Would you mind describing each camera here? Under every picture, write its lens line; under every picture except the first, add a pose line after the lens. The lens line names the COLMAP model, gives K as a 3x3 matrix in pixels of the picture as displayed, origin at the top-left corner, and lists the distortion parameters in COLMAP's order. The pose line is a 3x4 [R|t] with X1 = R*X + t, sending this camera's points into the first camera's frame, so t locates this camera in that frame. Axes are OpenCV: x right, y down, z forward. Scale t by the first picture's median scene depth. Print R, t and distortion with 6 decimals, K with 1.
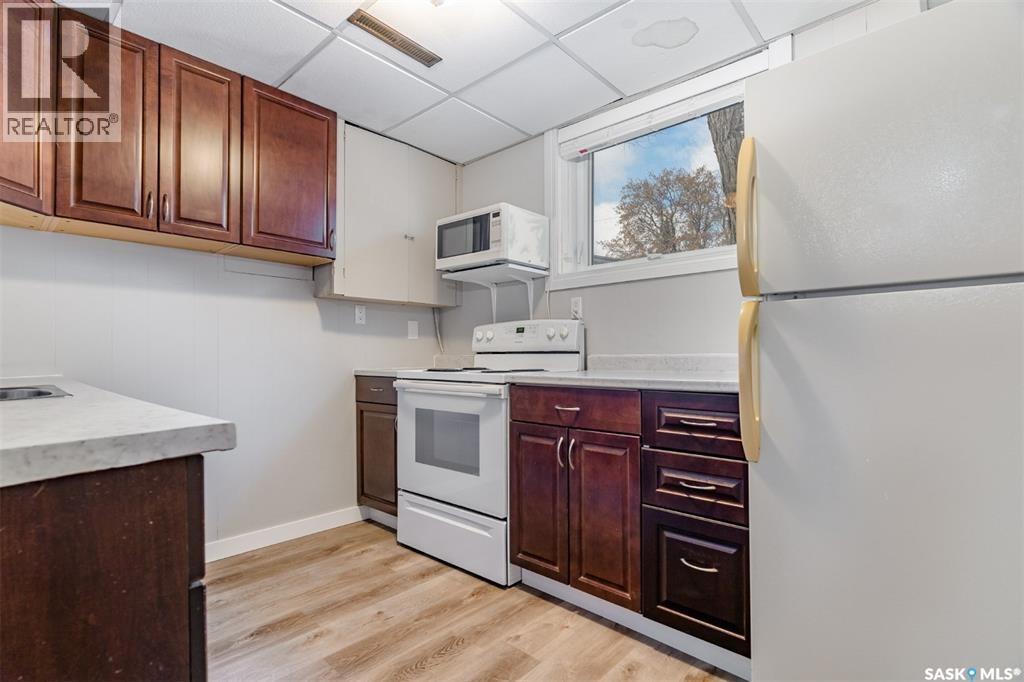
lens RADIAL K [[513.5, 0, 511.5], [0, 513.5, 343.3], [0, 0, 1]] dist [0.001668, -0.000991]
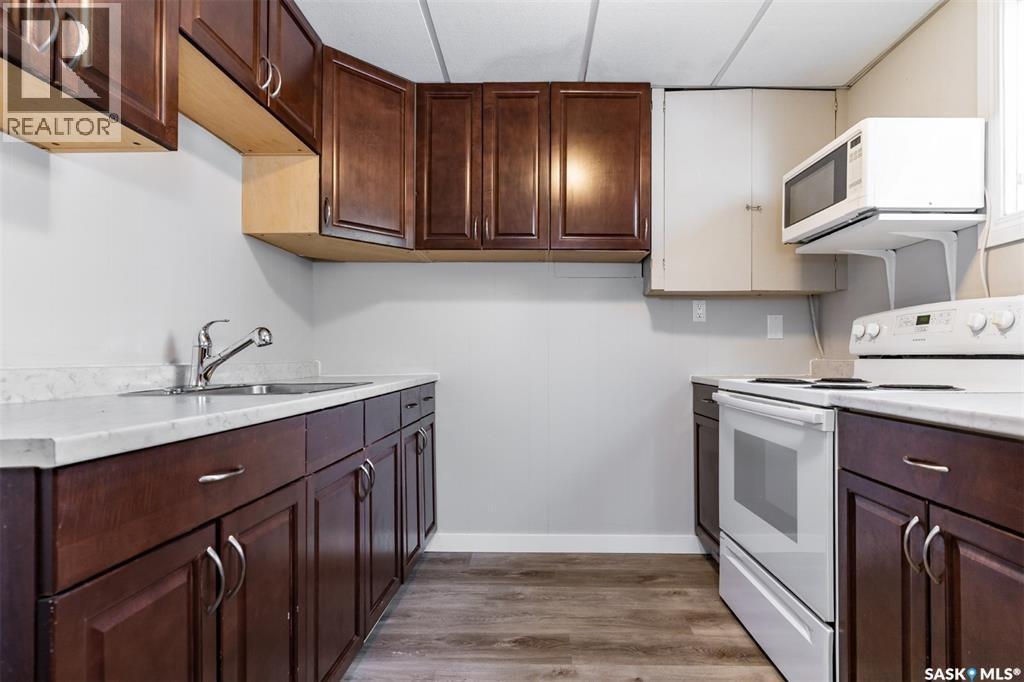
lens RADIAL K [[513.5, 0, 513.5], [0, 513.5, 349.6], [0, 0, 1]] dist [0.001668, -0.000991]
pose [[0.652277, -0.006605, -0.757952, 0.176514], [0.014534, 0.999887, 0.003794, 0.000447], [0.757842, -0.013491, 0.652299, 0.254352]]
